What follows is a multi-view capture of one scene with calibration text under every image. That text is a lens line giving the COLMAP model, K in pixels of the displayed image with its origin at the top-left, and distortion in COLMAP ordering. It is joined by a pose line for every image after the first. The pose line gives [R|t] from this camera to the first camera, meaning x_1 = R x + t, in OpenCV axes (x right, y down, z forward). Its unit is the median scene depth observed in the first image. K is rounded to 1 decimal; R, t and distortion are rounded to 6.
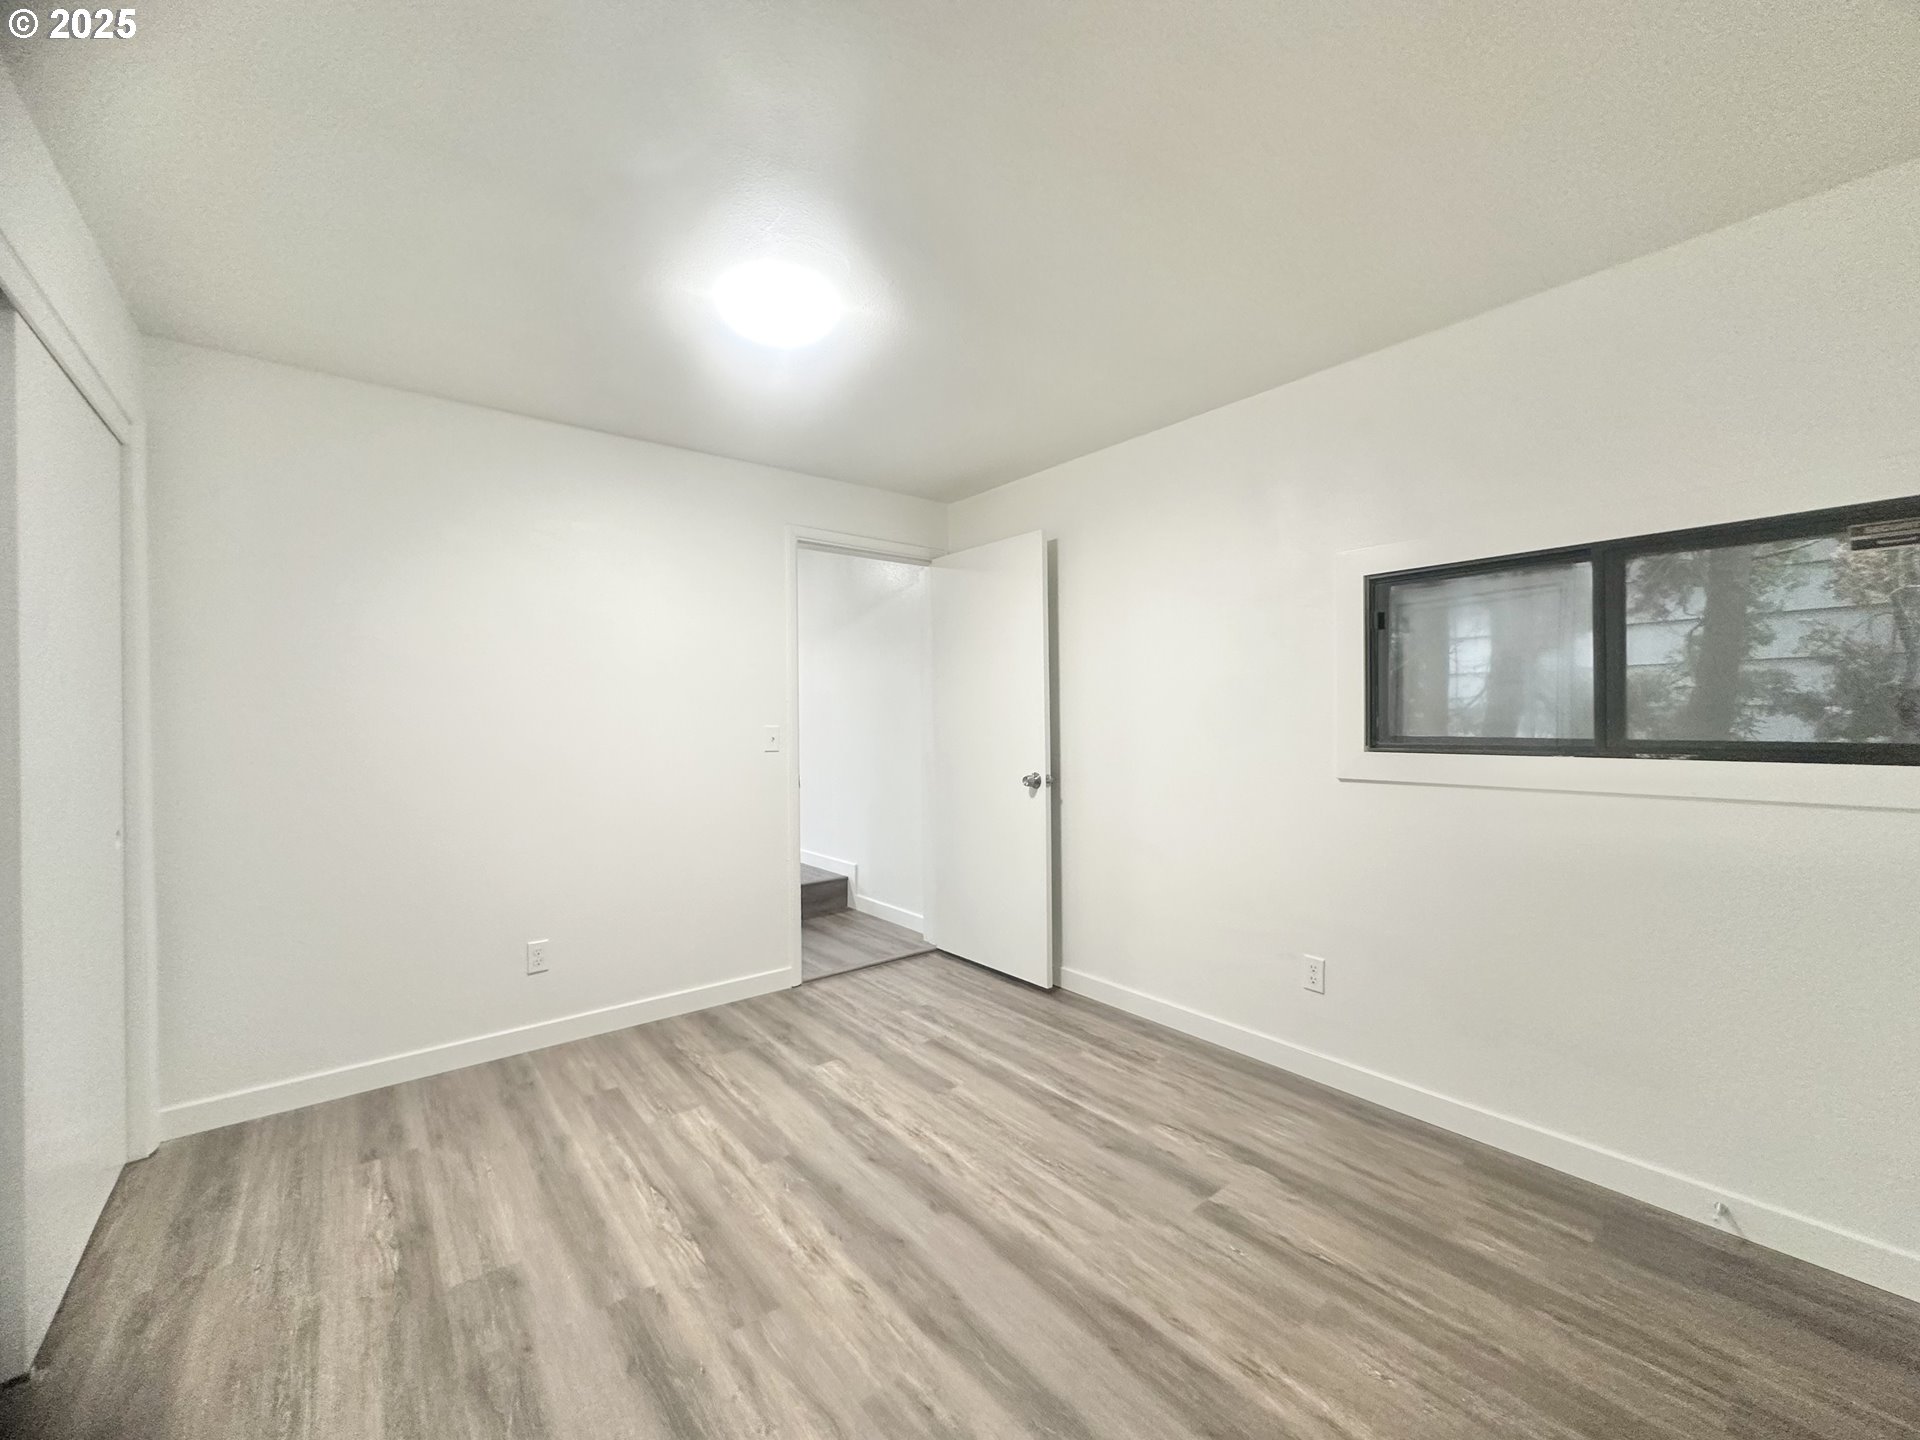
lens RADIAL K [[769.6, 0, 960.0], [0, 769.6, 720.0], [0, 0, 1]] dist [-0.002150, 0.000065]
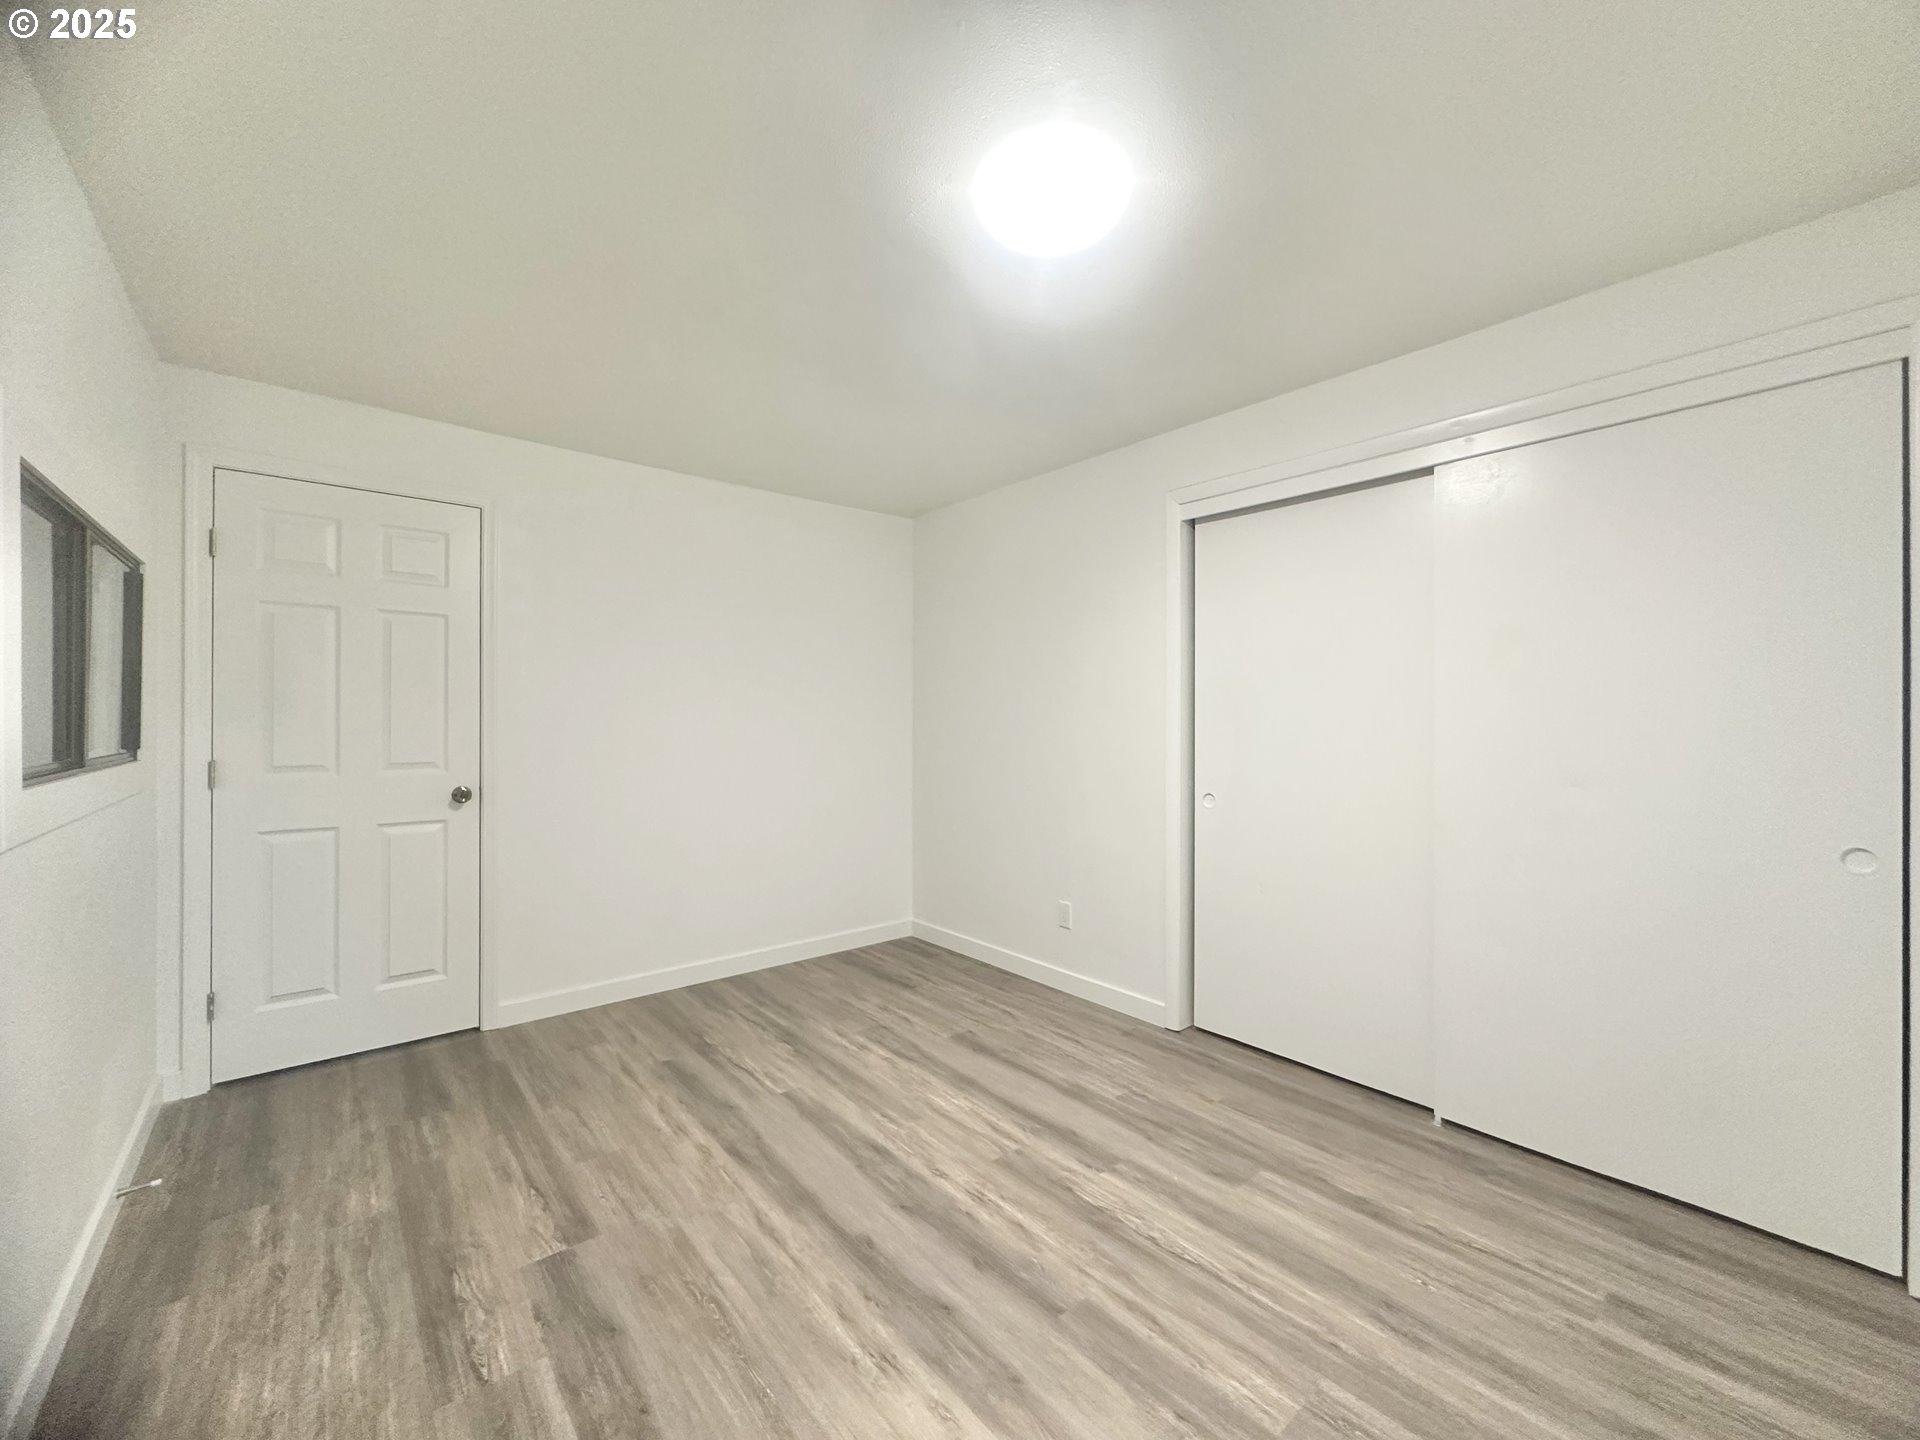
lens RADIAL K [[769.6, 0, 960.0], [0, 769.6, 720.0], [0, 0, 1]] dist [-0.002150, 0.000065]
pose [[-0.999736, 0.009230, -0.021022, -0.134802], [0.009155, 0.999951, 0.003645, -0.004159], [0.021054, 0.003452, -0.999772, 1.997660]]
